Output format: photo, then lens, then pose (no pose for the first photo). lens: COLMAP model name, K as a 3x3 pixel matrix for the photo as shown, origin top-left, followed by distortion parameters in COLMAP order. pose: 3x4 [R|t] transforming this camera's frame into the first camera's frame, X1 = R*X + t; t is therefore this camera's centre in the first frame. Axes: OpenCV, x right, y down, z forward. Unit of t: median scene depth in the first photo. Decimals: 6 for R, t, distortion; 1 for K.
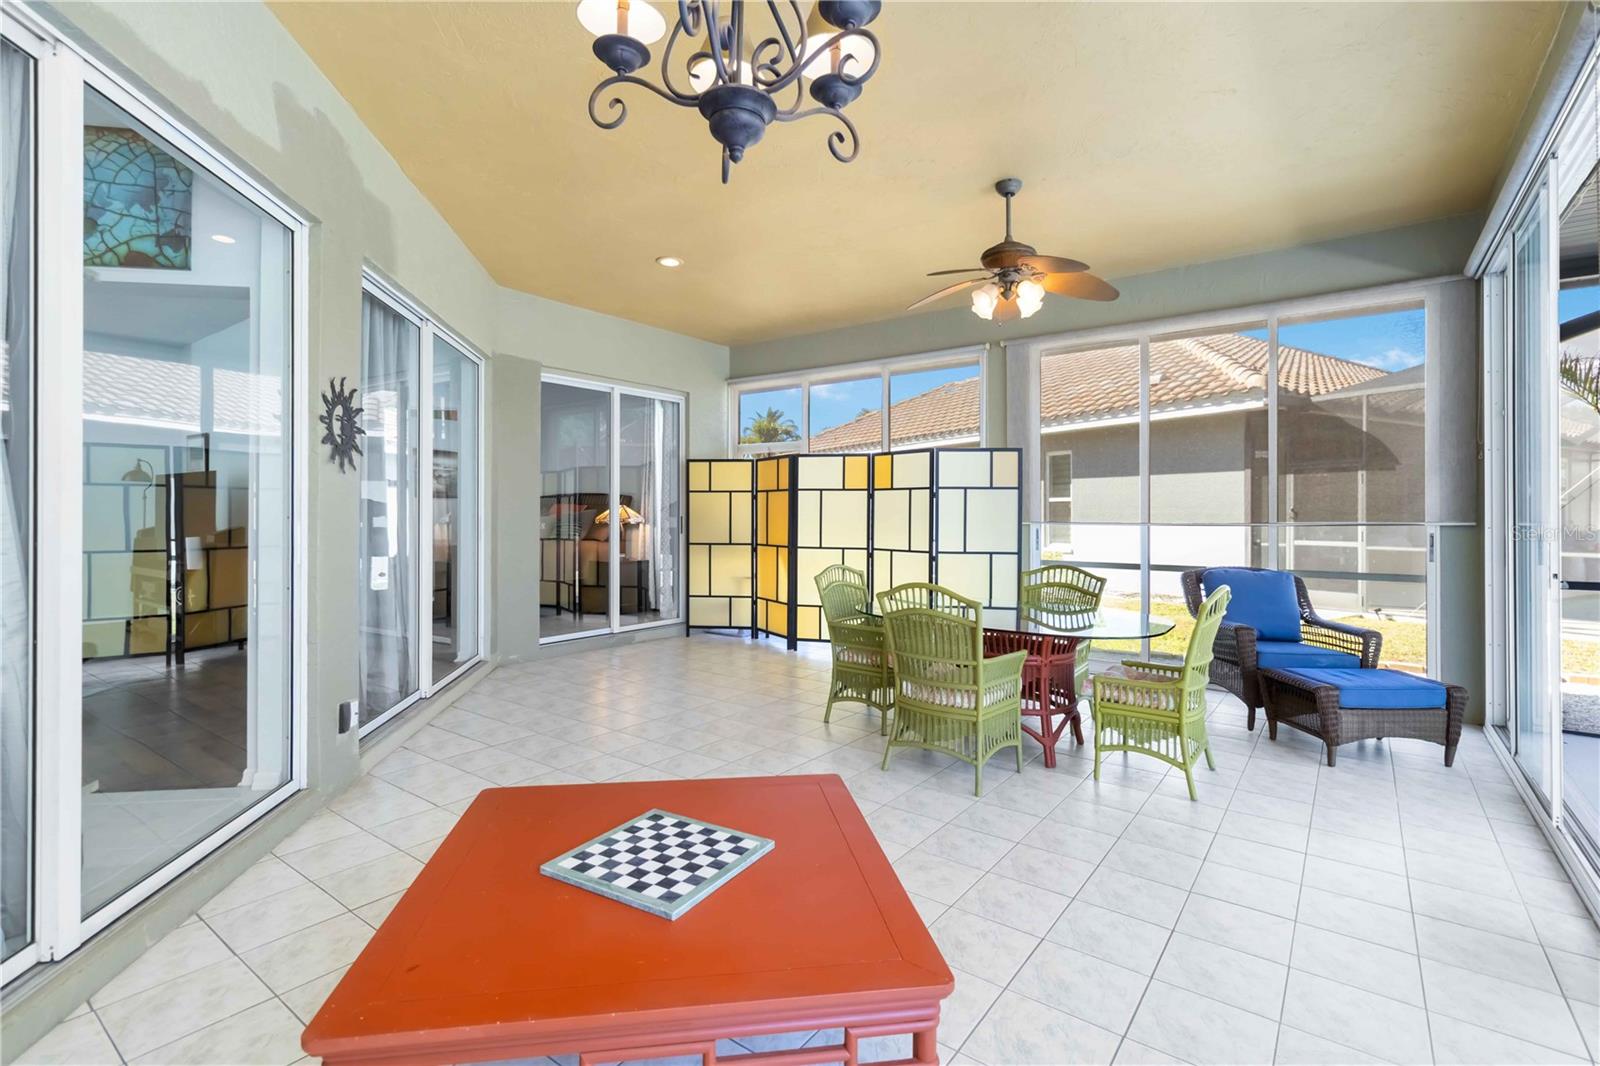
lens RADIAL K [[744.9, 0, 792.7], [0, 744.9, 525.7], [0, 0, 1]] dist [0.000182, 0.000053]
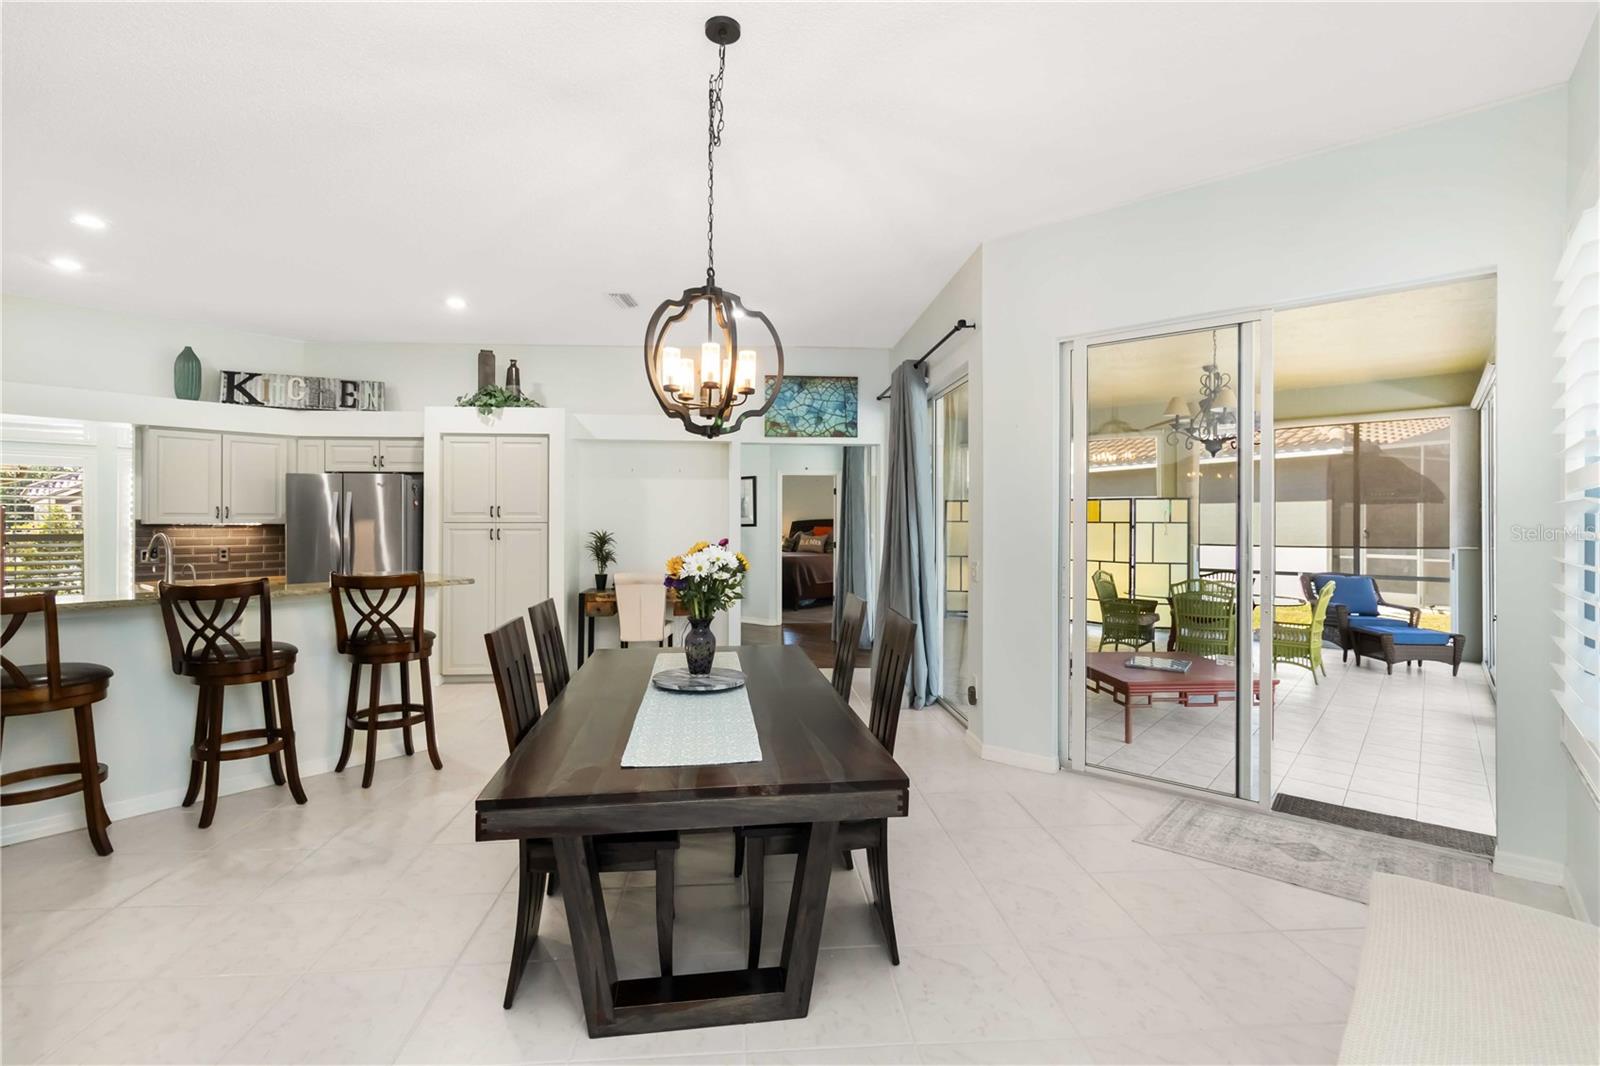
lens RADIAL K [[736.0, 0, 792.1], [0, 736.0, 529.9], [0, 0, 1]] dist [-0.001405, 0.000257]
pose [[0.997704, 0.001135, -0.067712, -0.574071], [-0.001483, 0.999986, -0.005092, -0.034487], [0.067706, 0.005181, 0.997692, -0.831121]]
